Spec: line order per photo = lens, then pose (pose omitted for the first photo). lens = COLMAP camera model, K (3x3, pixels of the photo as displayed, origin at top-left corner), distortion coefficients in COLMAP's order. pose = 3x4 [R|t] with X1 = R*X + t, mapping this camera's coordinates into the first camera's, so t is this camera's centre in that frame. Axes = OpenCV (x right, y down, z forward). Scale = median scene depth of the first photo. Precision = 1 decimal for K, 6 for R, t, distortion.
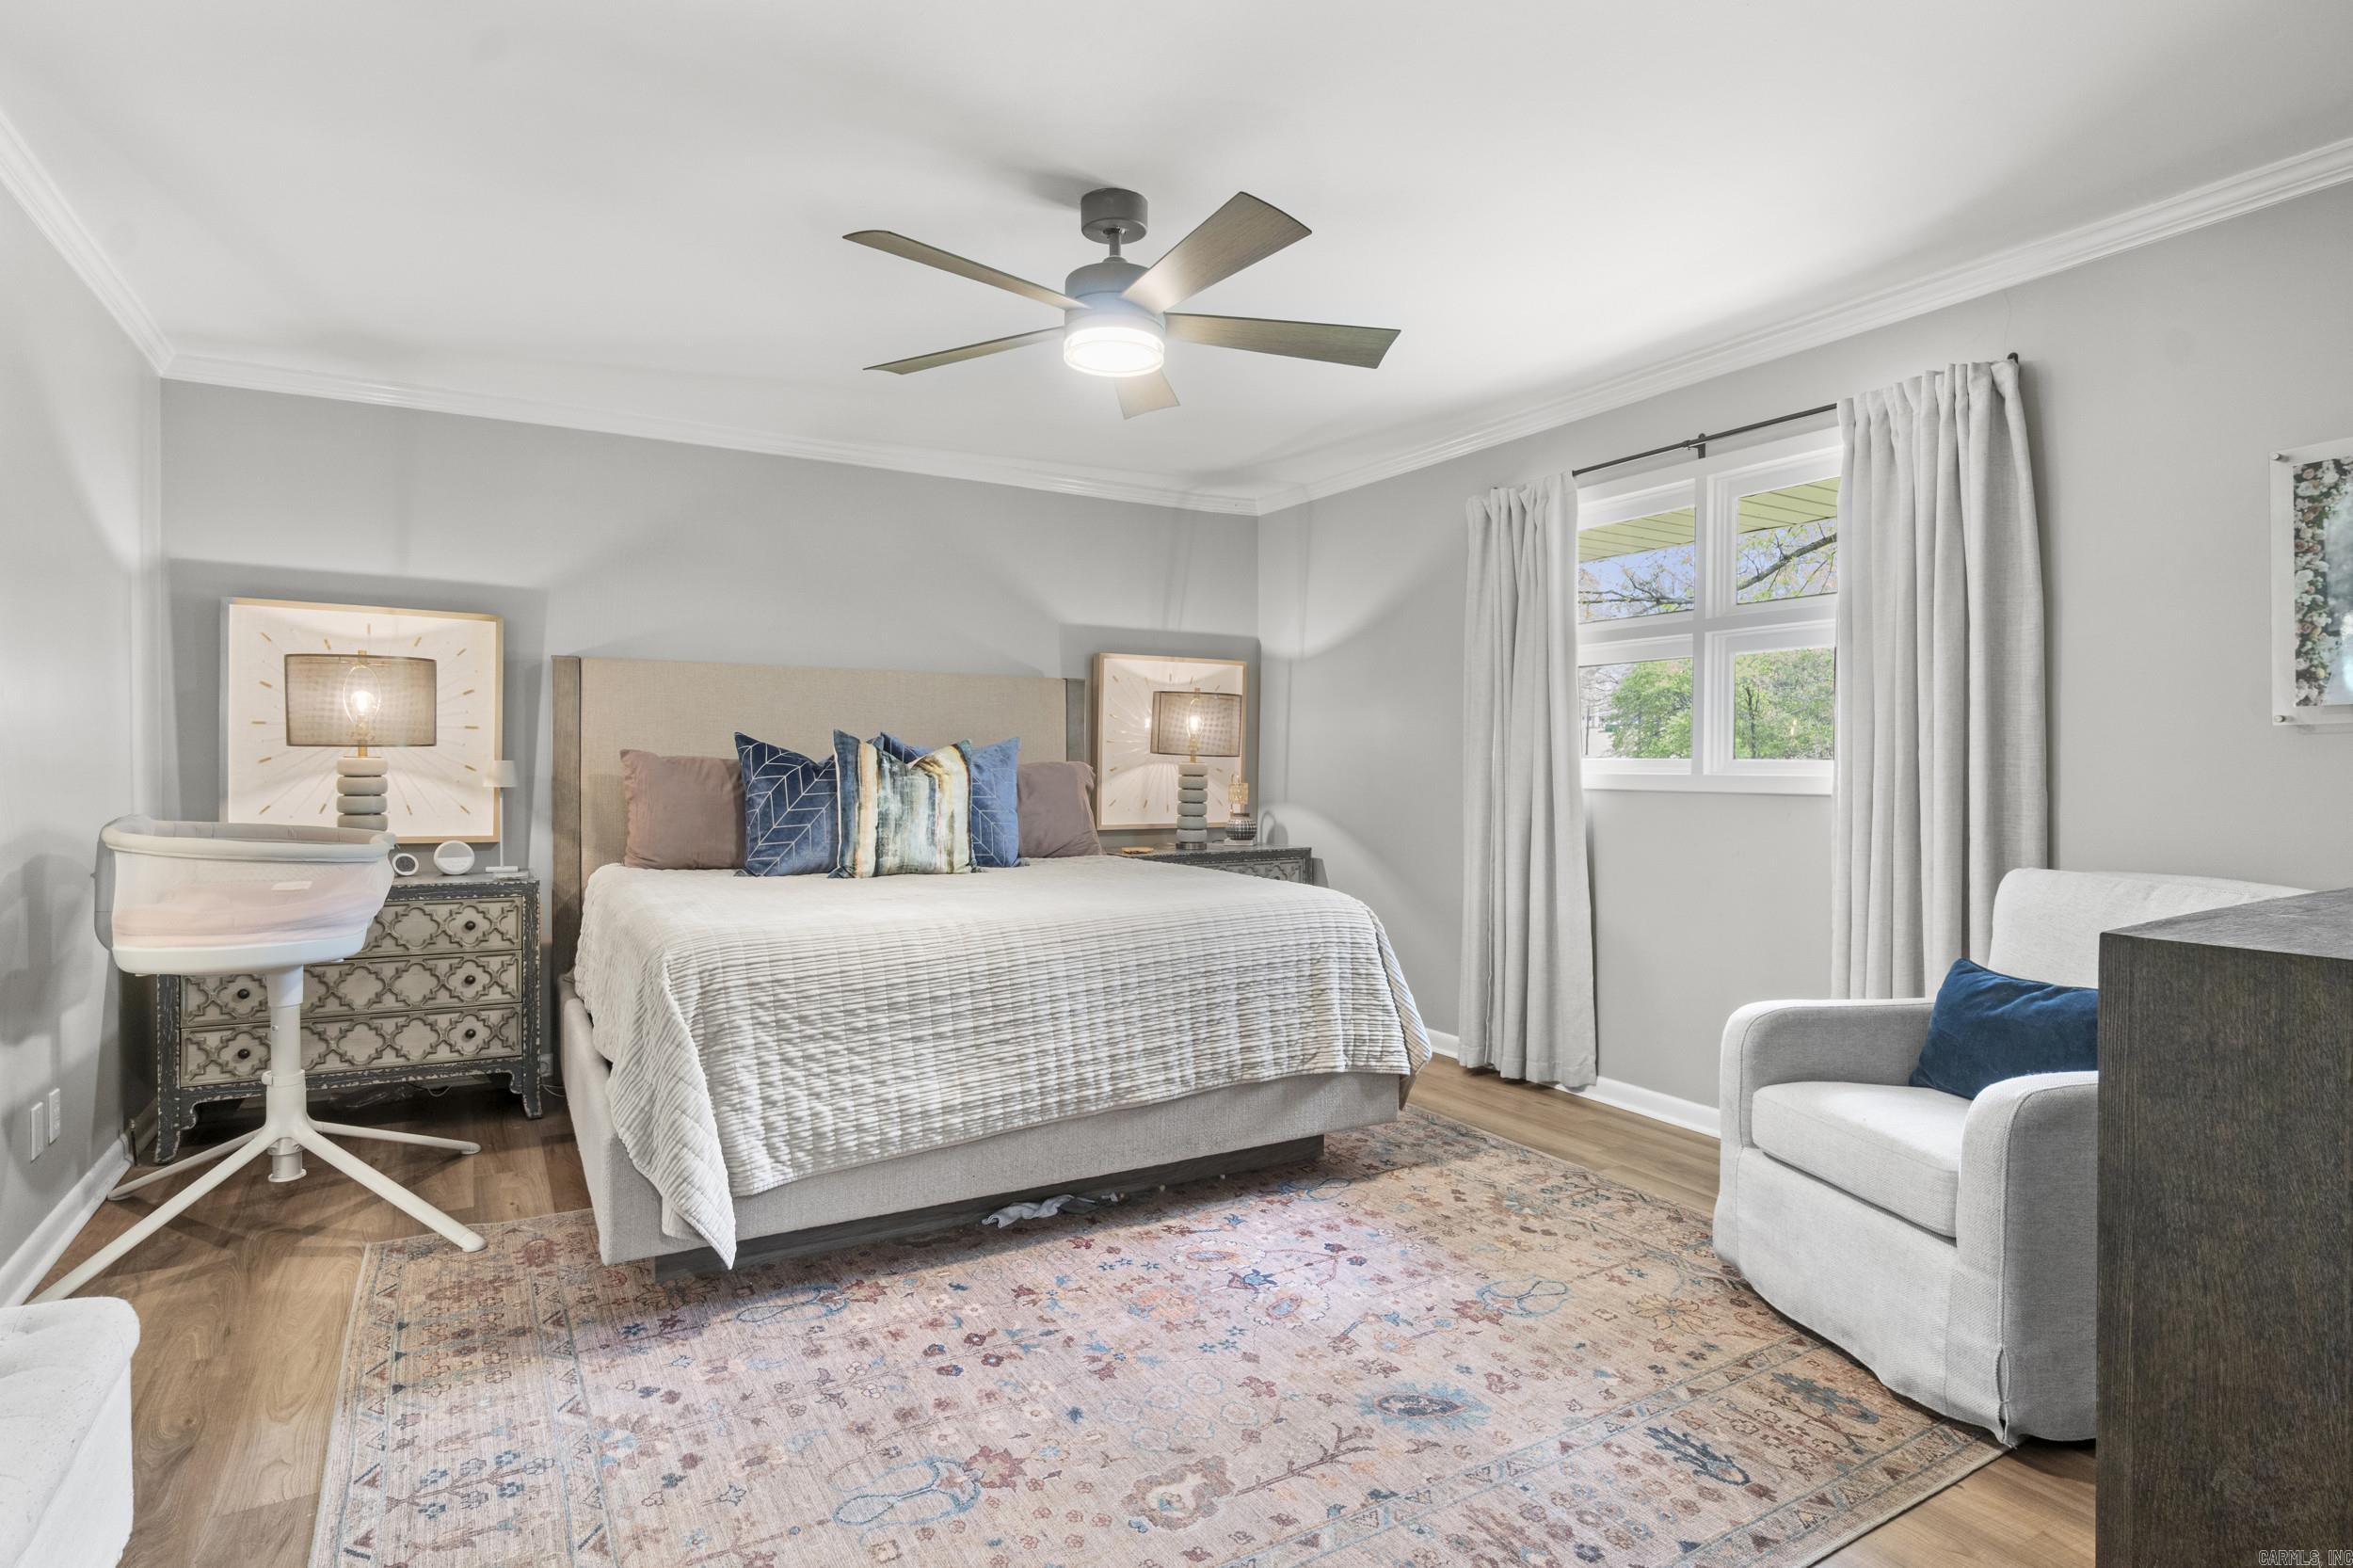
lens RADIAL K [[1213.9, 0, 1183.1], [0, 1213.9, 772.5], [0, 0, 1]] dist [-0.003210, 0.002753]
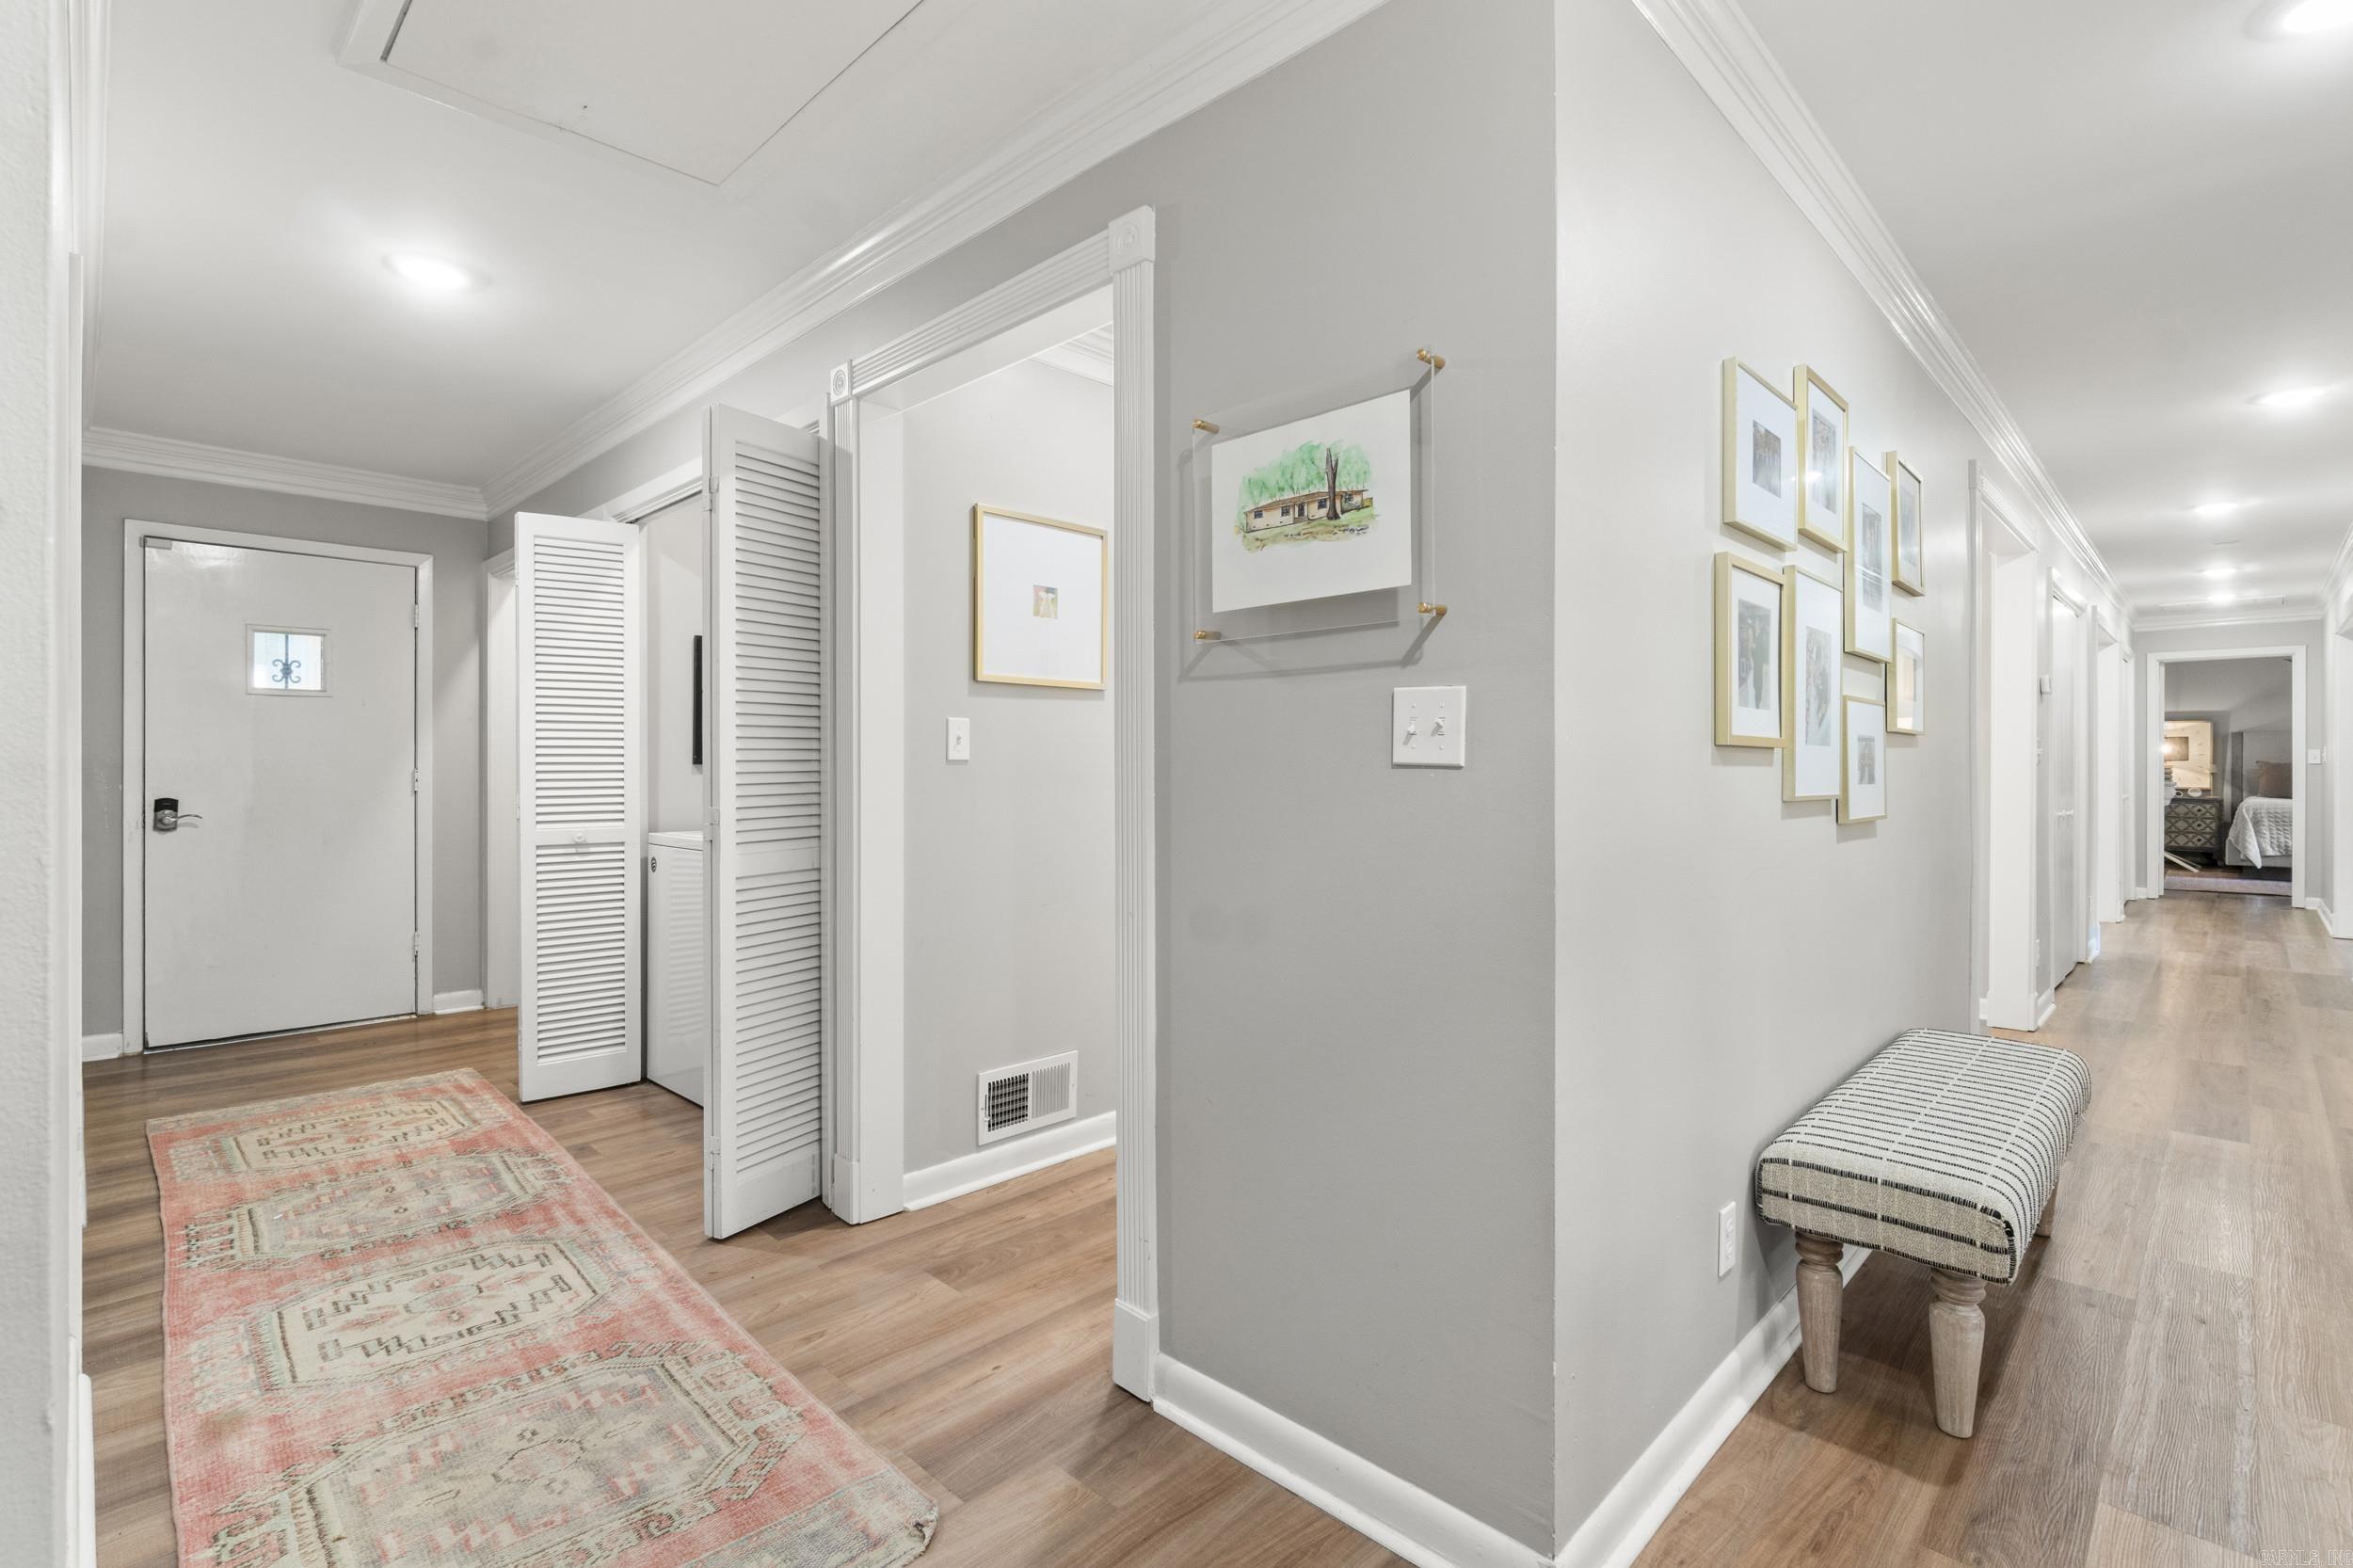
lens RADIAL K [[1095.2, 0, 1140.4], [0, 1095.2, 770.8], [0, 0, 1]] dist [-0.004208, 0.002274]
pose [[0.245948, -0.002349, -0.969280, 1.595334], [-0.008707, 0.999951, -0.004632, 0.046172], [0.969244, 0.009579, 0.245915, -2.544681]]
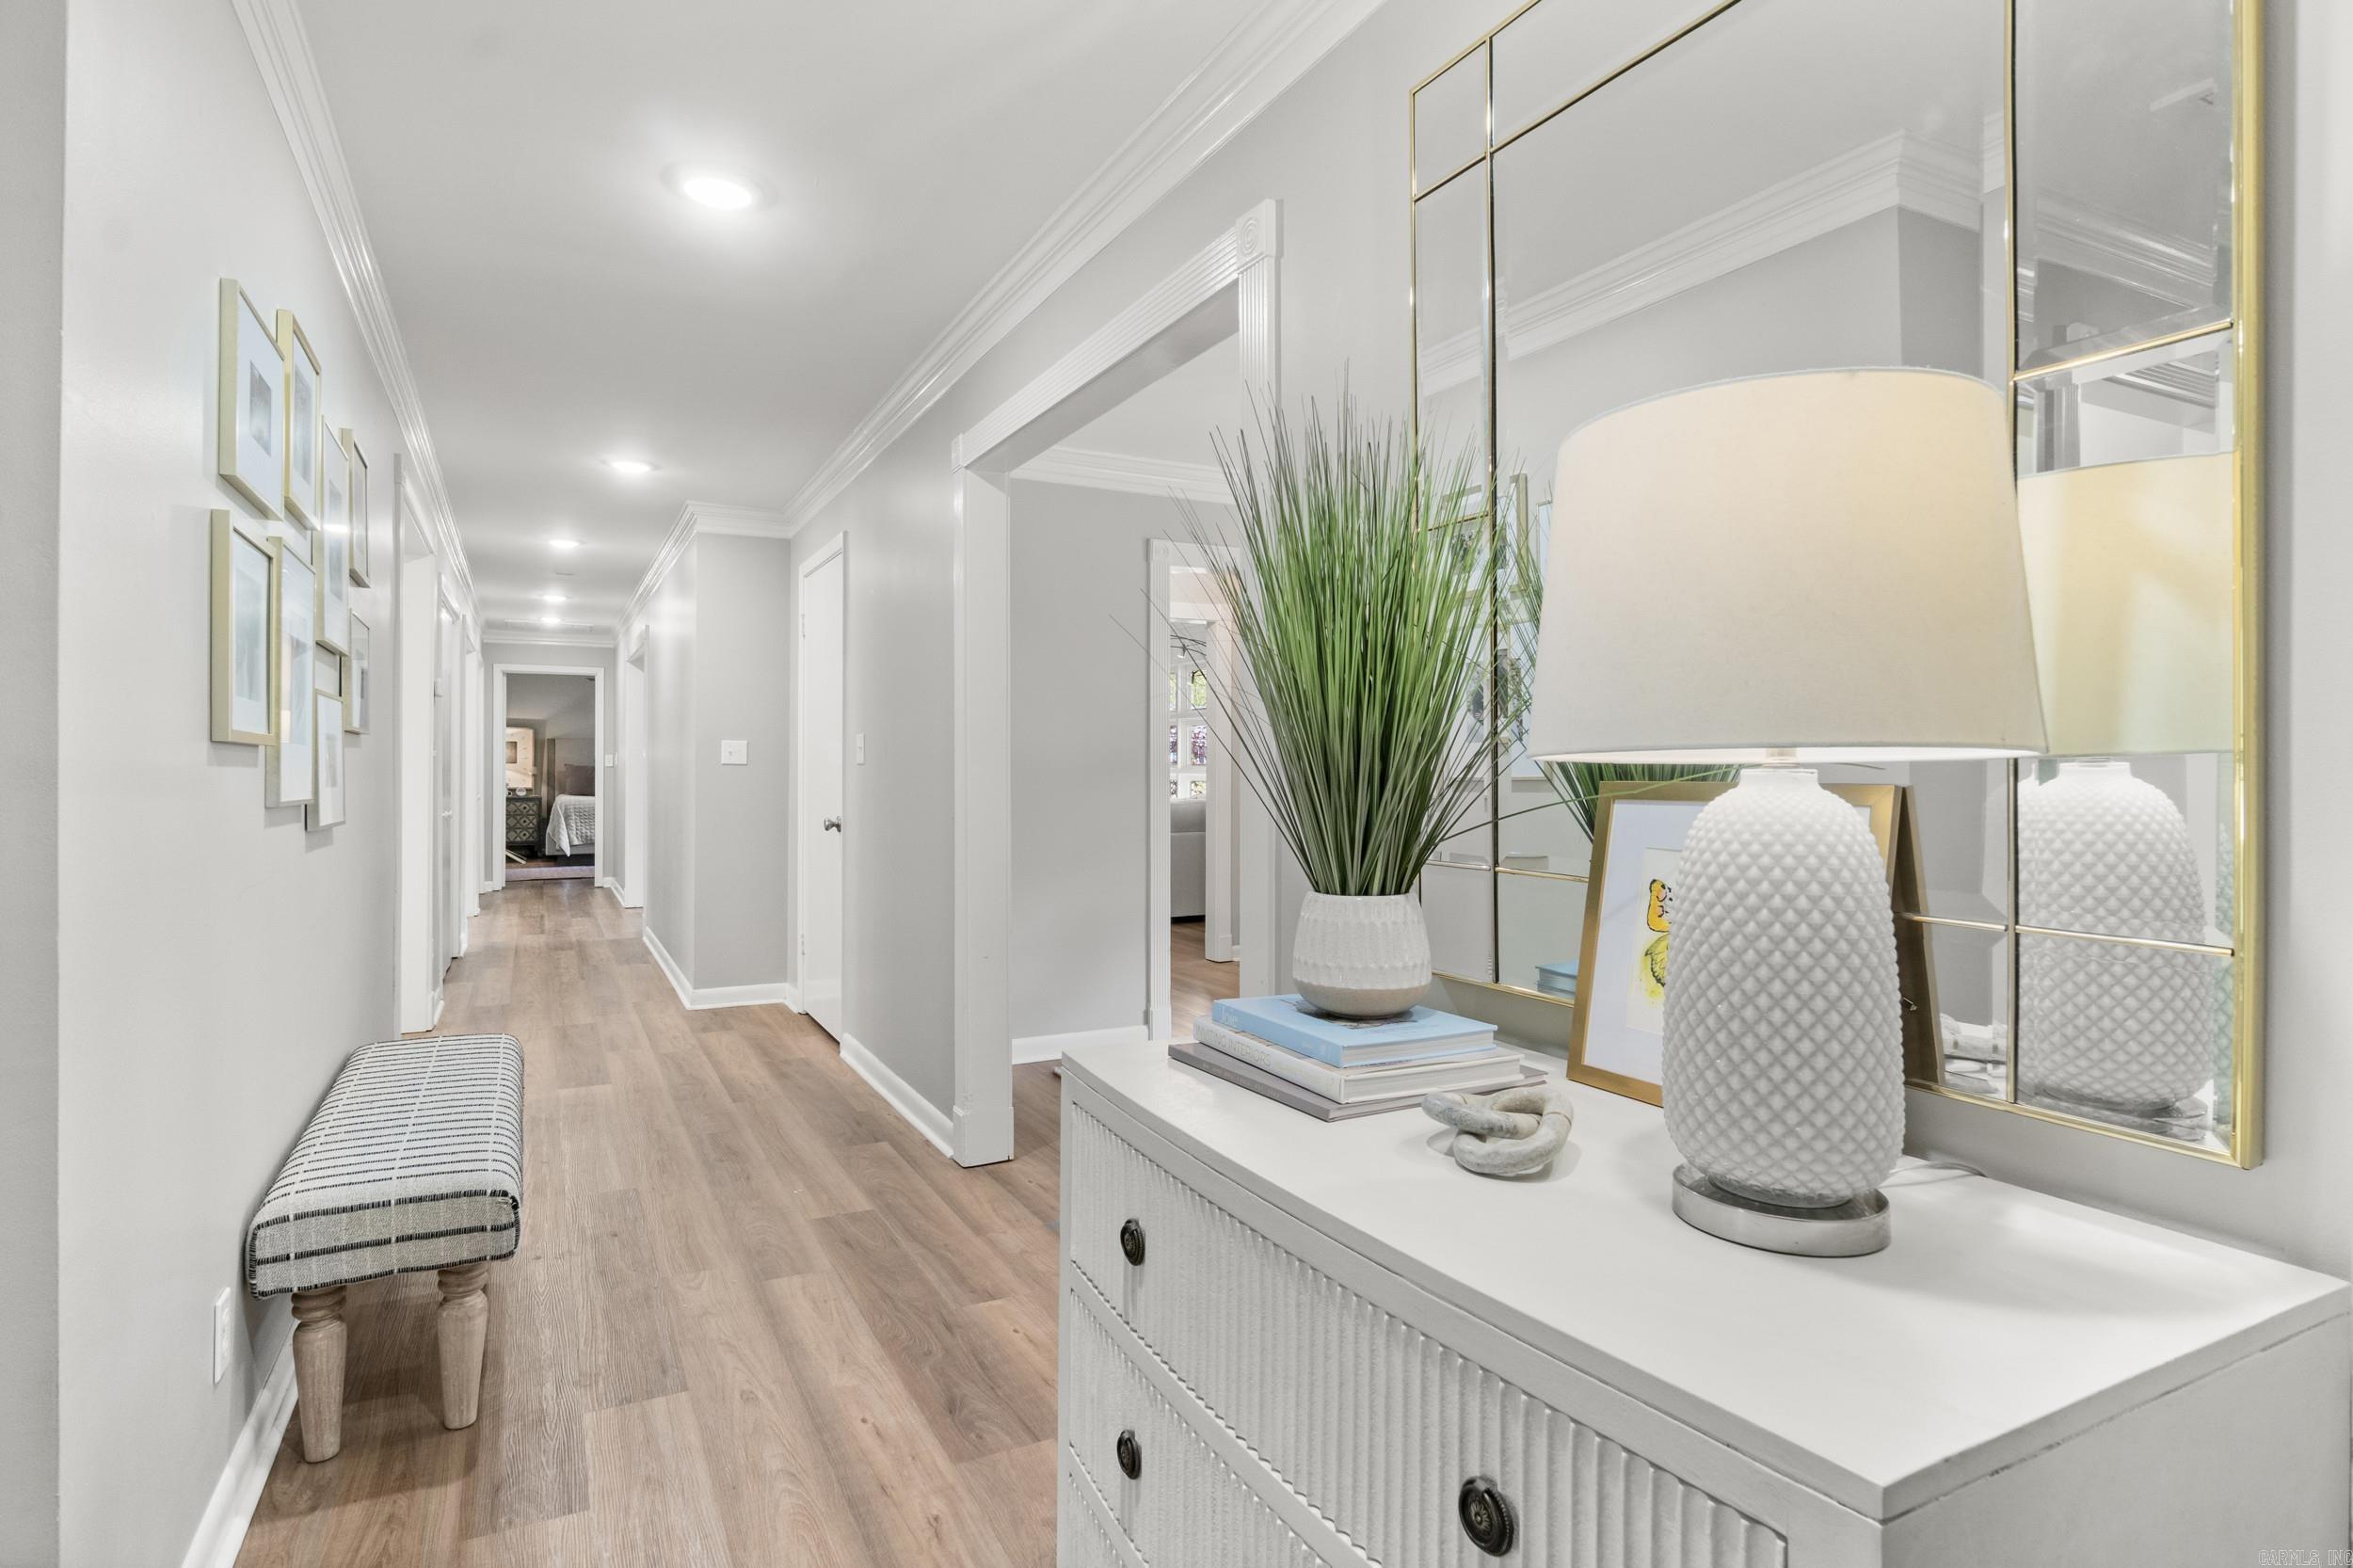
lens RADIAL K [[1213.9, 0, 1176.3], [0, 1213.9, 776.2], [0, 0, 1]] dist [-0.003210, 0.002753]
pose [[0.998811, -0.002152, -0.048707, 1.569994], [0.001830, 0.999976, -0.006657, 0.046566], [0.048720, 0.006560, 0.998791, -2.589931]]
